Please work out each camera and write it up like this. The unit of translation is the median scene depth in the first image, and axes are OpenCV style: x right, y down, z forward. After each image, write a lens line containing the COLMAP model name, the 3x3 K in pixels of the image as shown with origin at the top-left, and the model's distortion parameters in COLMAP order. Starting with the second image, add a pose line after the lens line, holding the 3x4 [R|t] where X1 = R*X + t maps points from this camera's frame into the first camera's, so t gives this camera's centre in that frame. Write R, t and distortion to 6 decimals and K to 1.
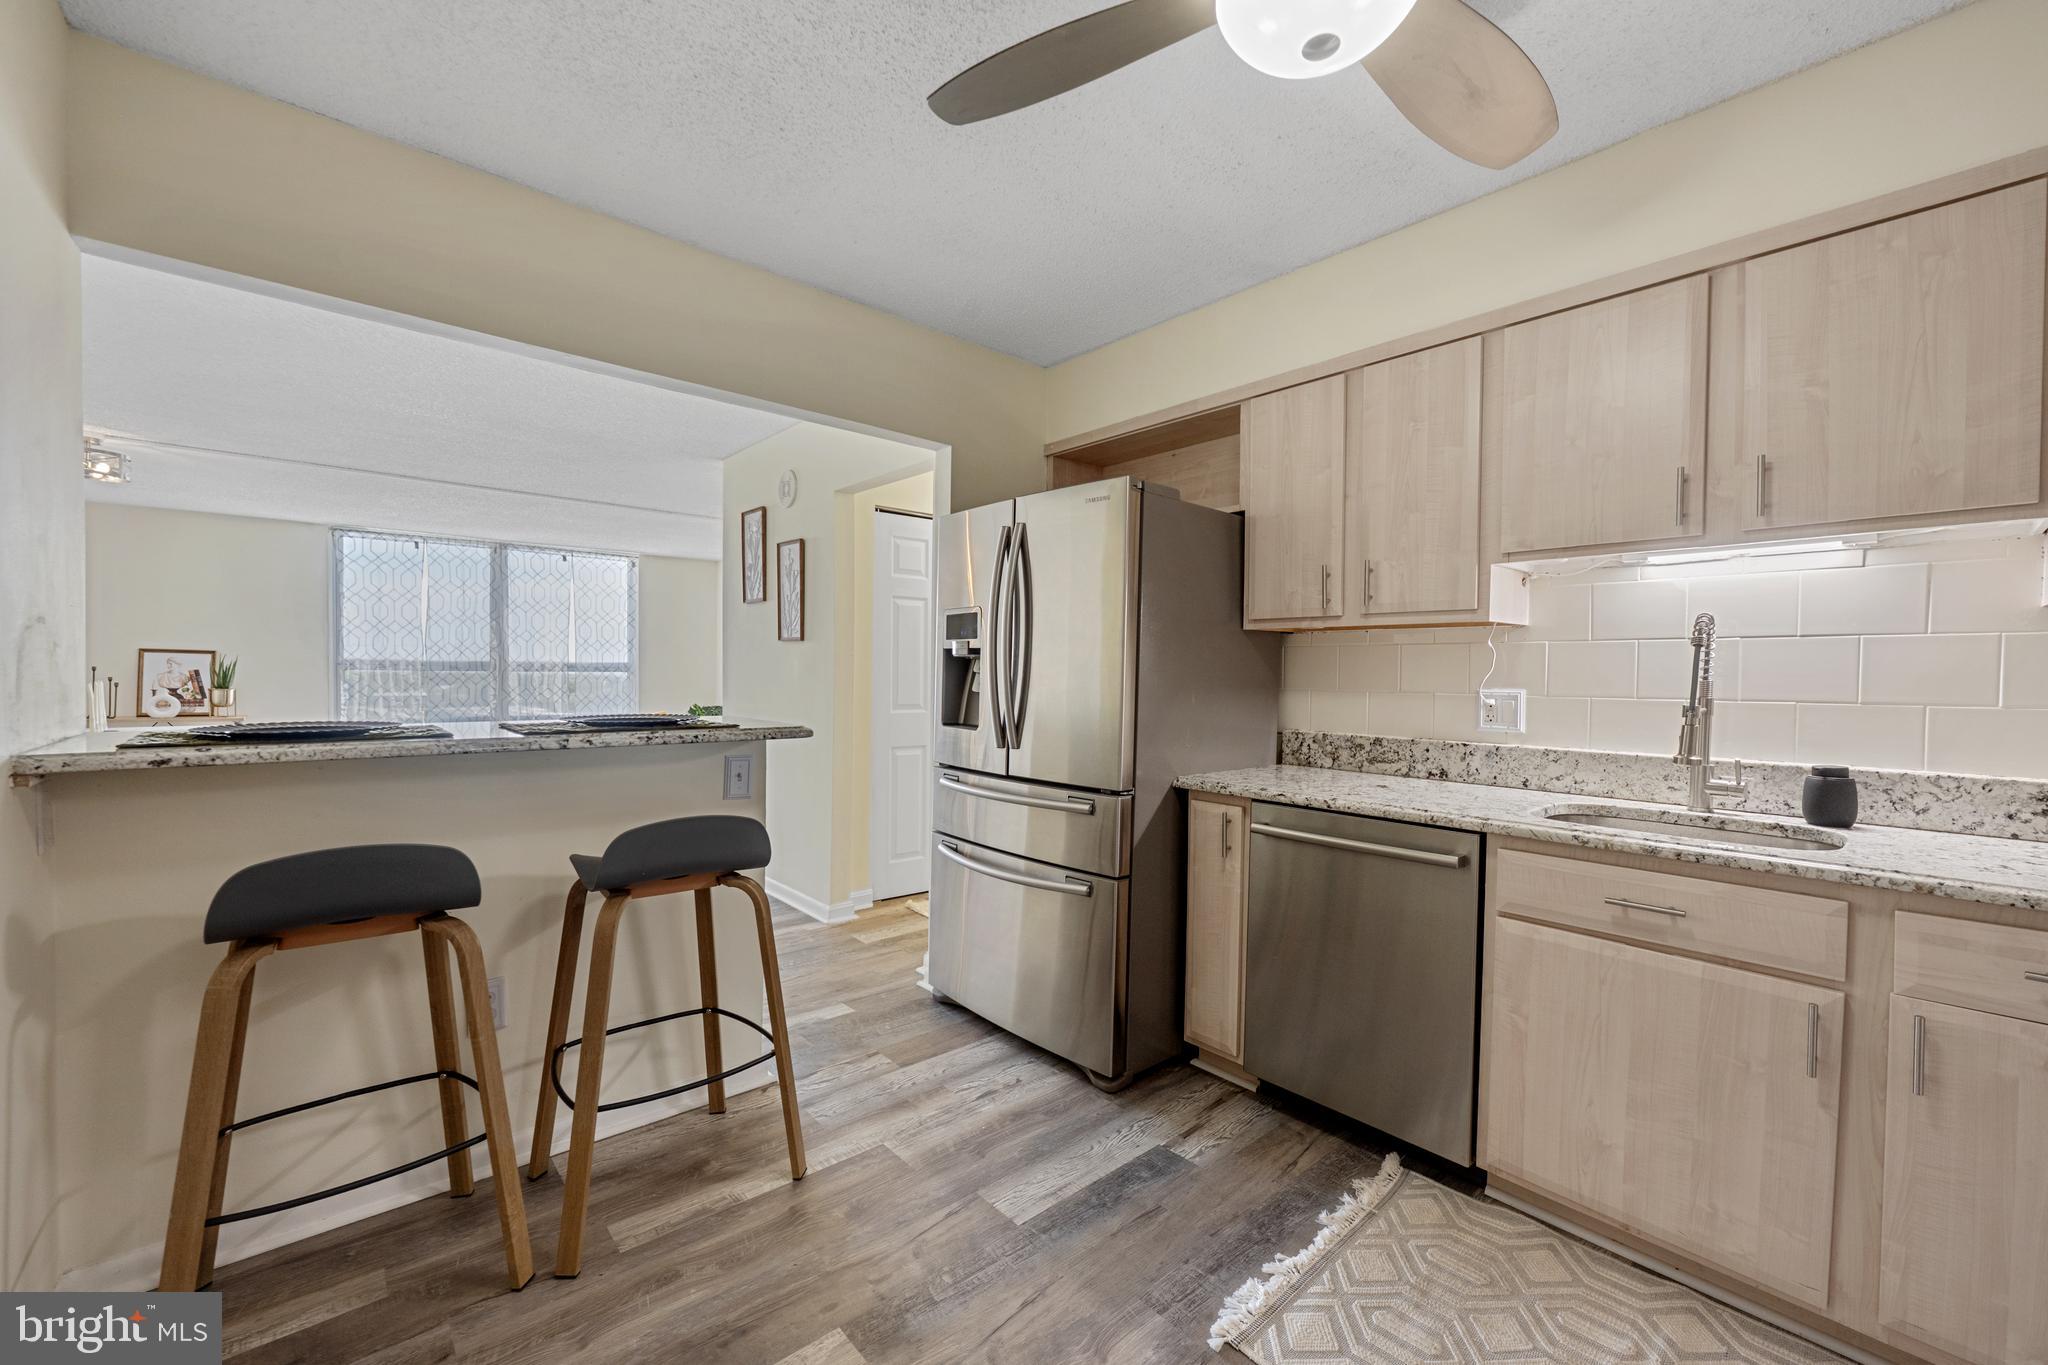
lens RADIAL K [[811.7, 0, 1022.3], [0, 811.7, 671.1], [0, 0, 1]] dist [-0.005990, 0.000443]
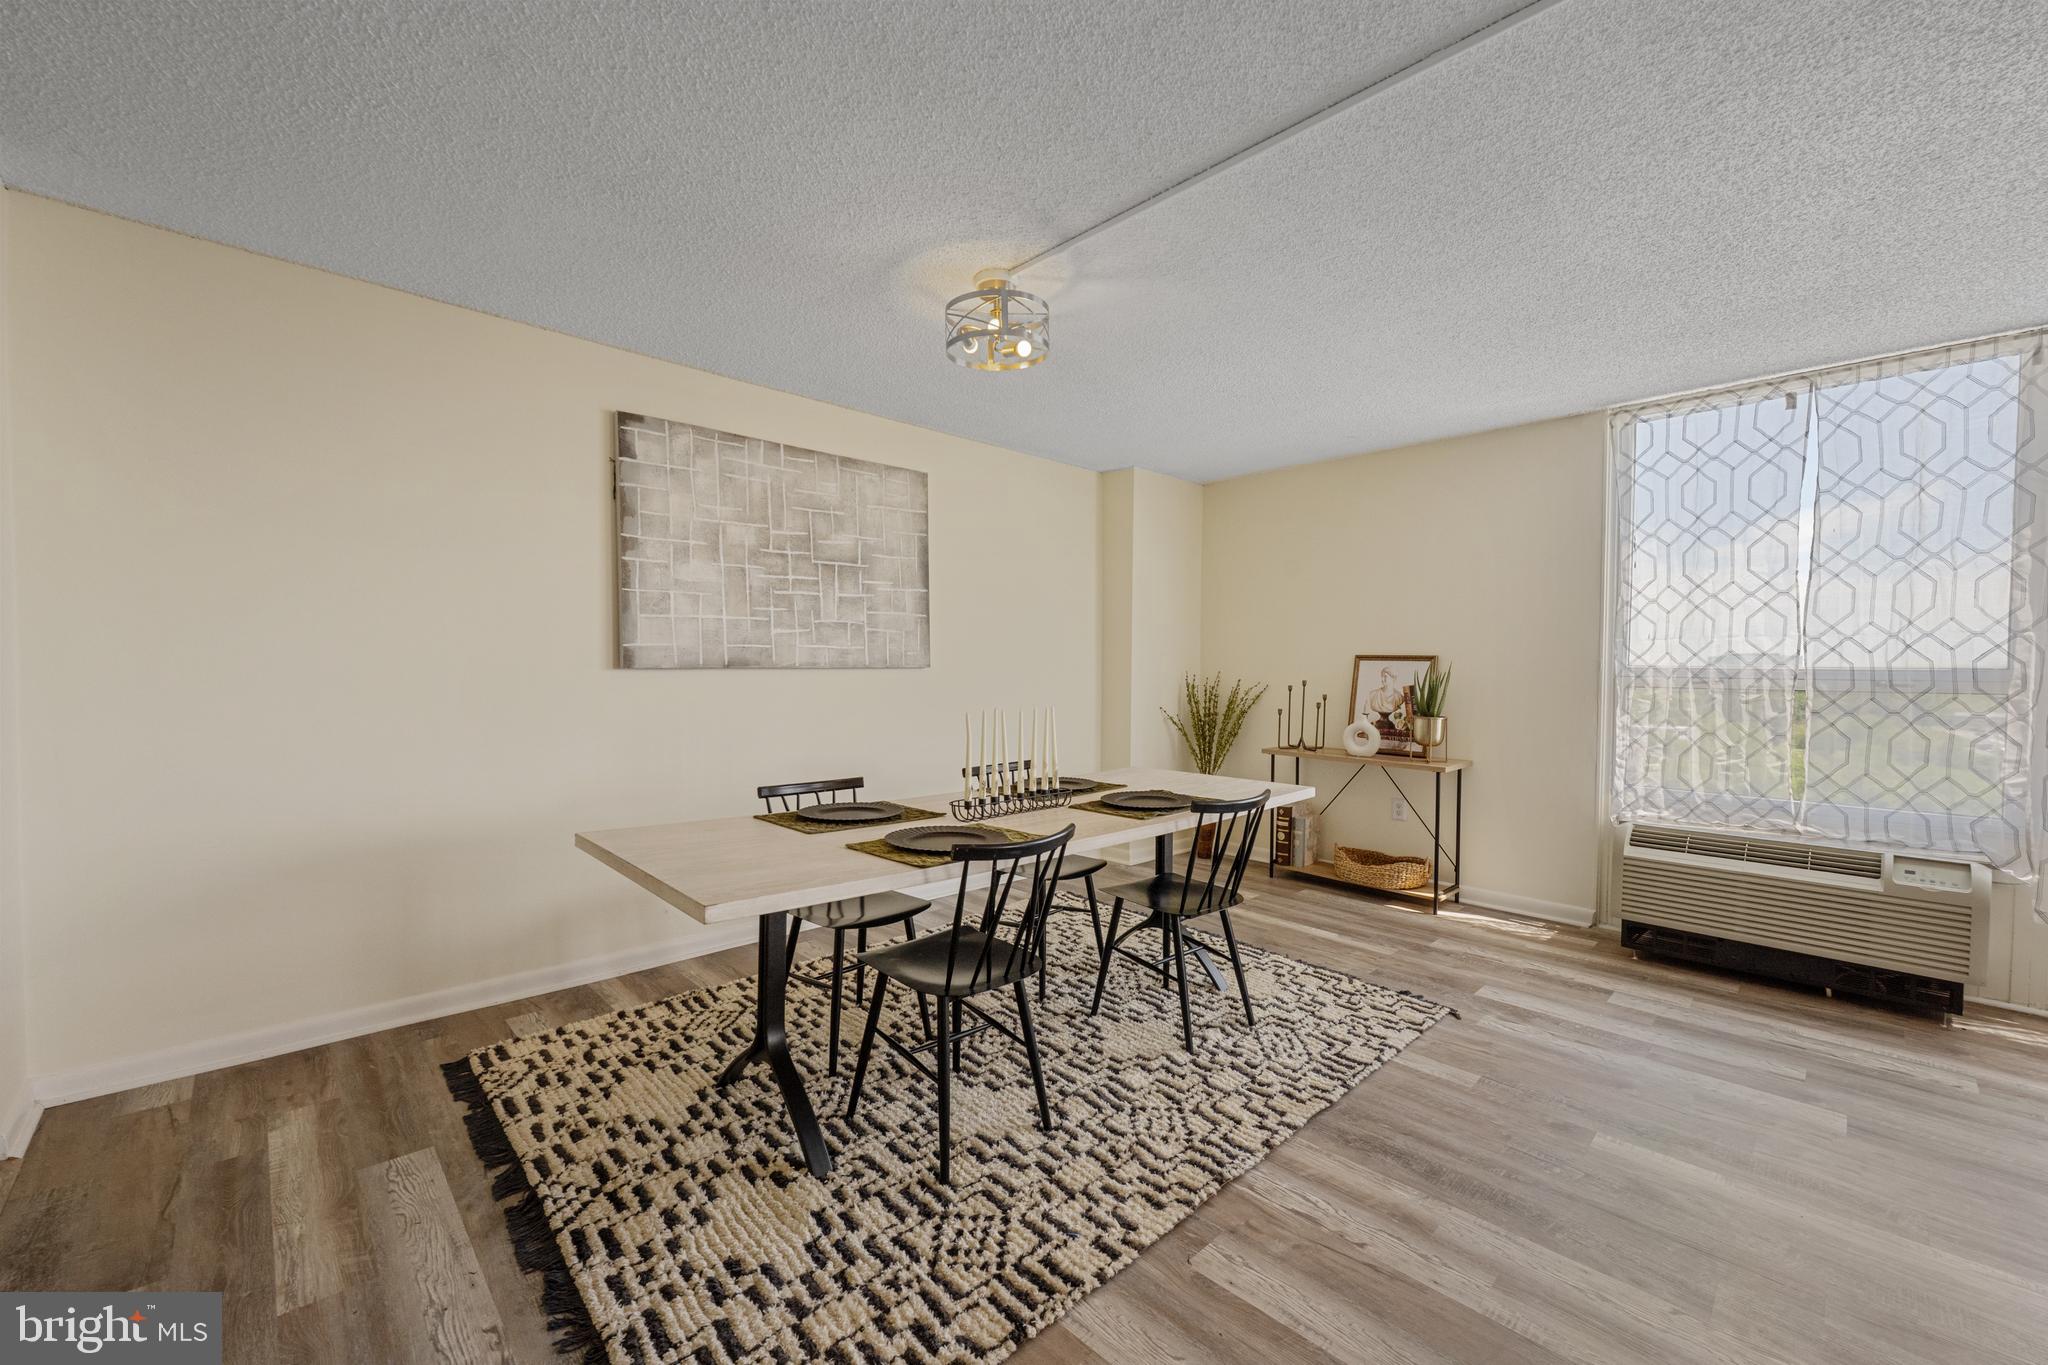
lens RADIAL K [[811.7, 0, 1030.1], [0, 811.7, 677.8], [0, 0, 1]] dist [-0.005990, 0.000443]
pose [[0.024861, -0.000256, -0.999691, -1.201212], [-0.008738, 0.999962, -0.000474, -0.015808], [0.999653, 0.008747, 0.024858, 2.148795]]
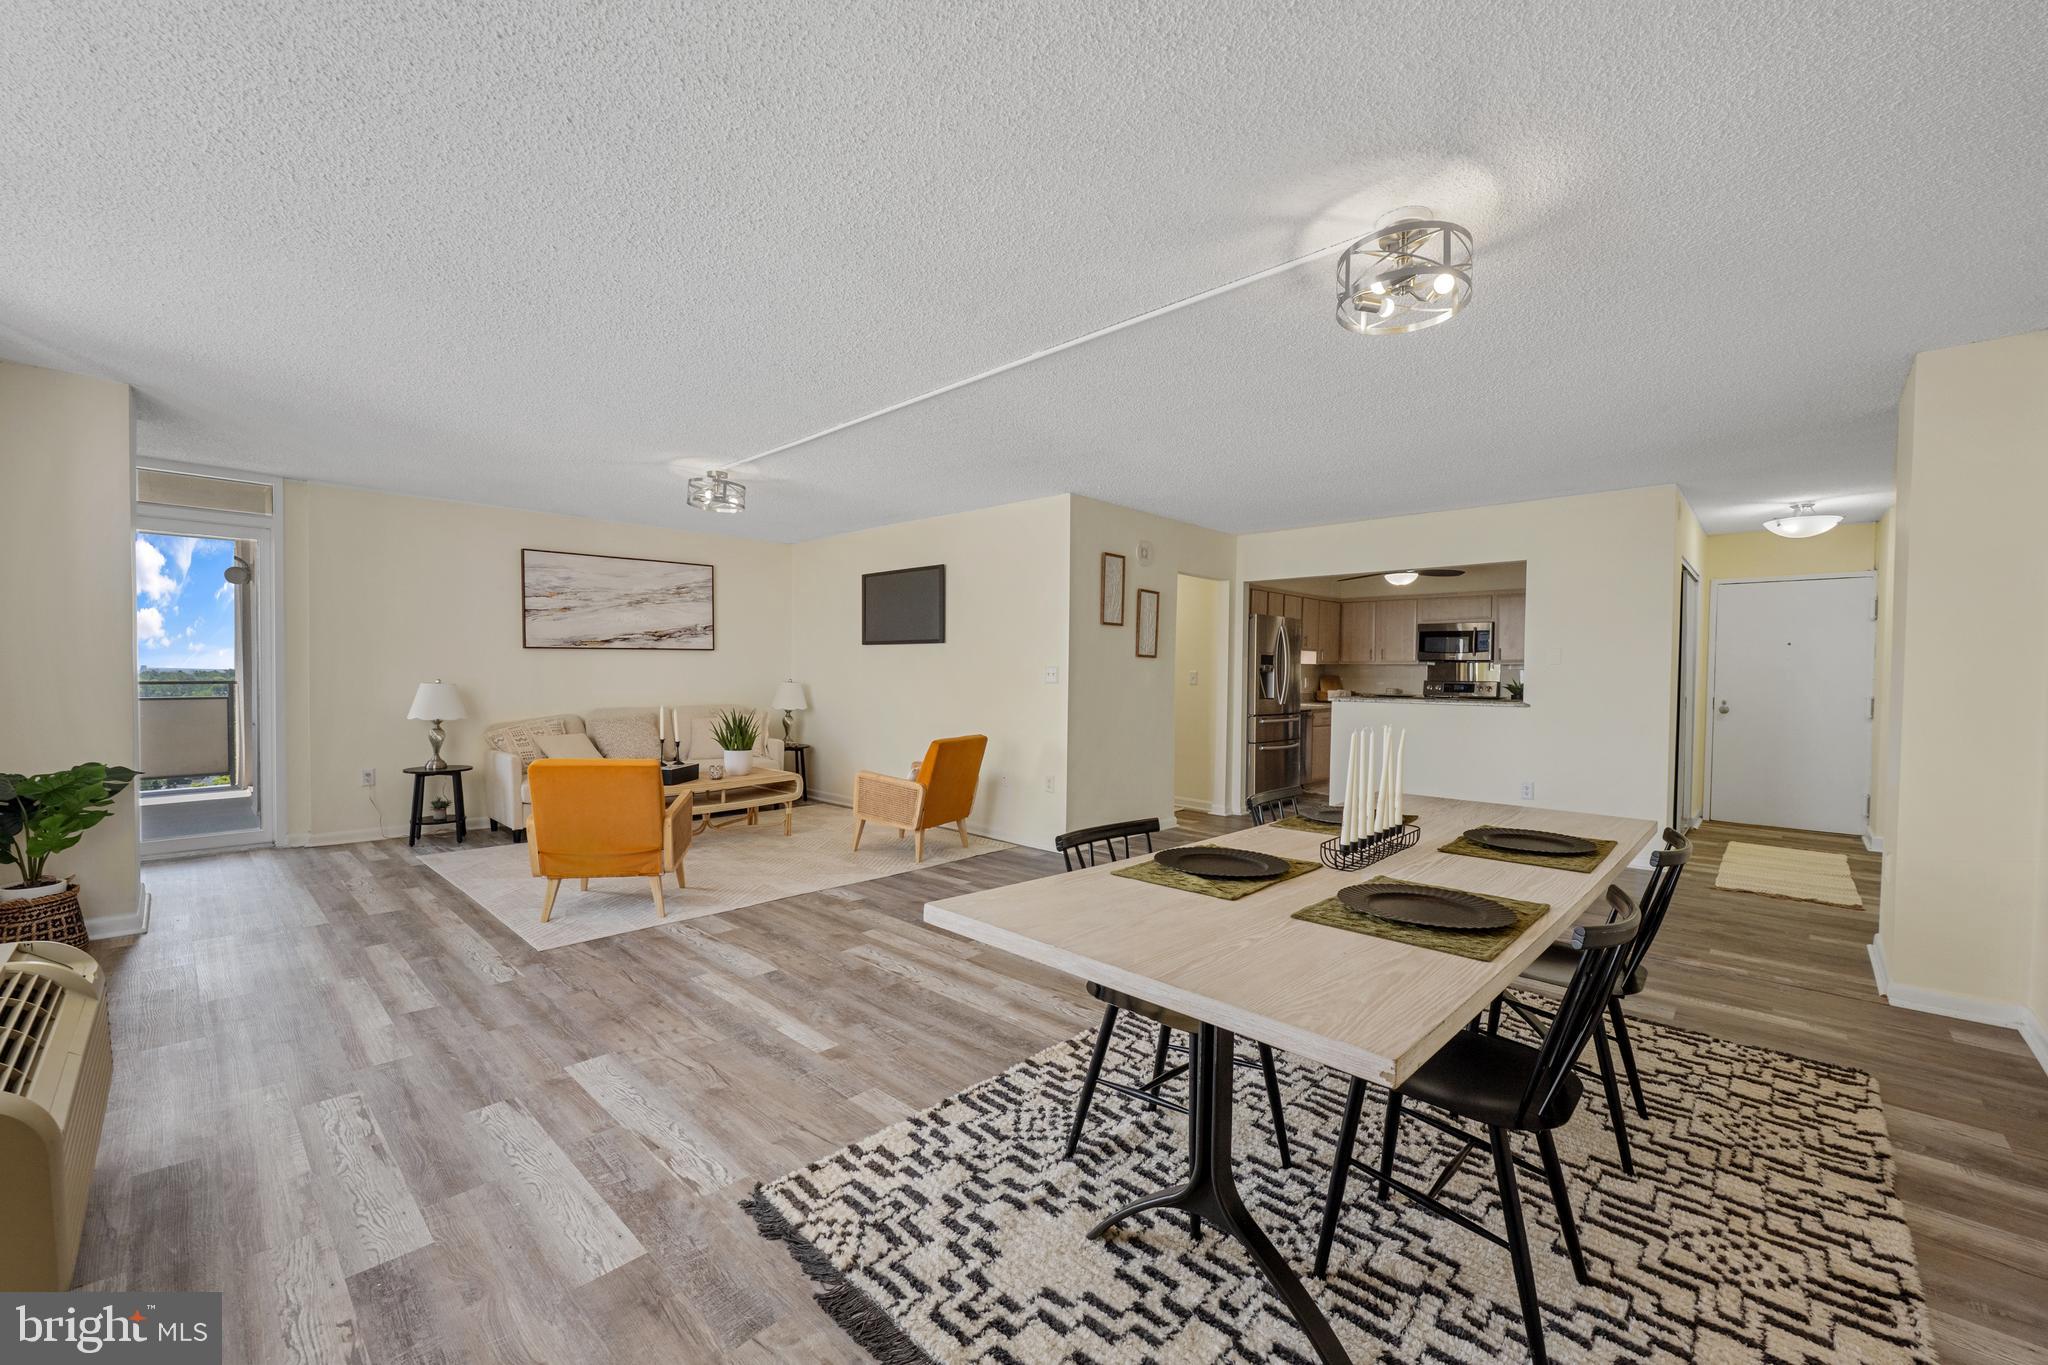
lens RADIAL K [[811.7, 0, 1018.3], [0, 811.7, 689.4], [0, 0, 1]] dist [-0.005990, 0.000443]
pose [[-0.072026, -0.028219, 0.997003, -3.473178], [-0.004179, 0.999599, 0.027990, -0.052253], [-0.997394, -0.002150, -0.072115, 2.680902]]
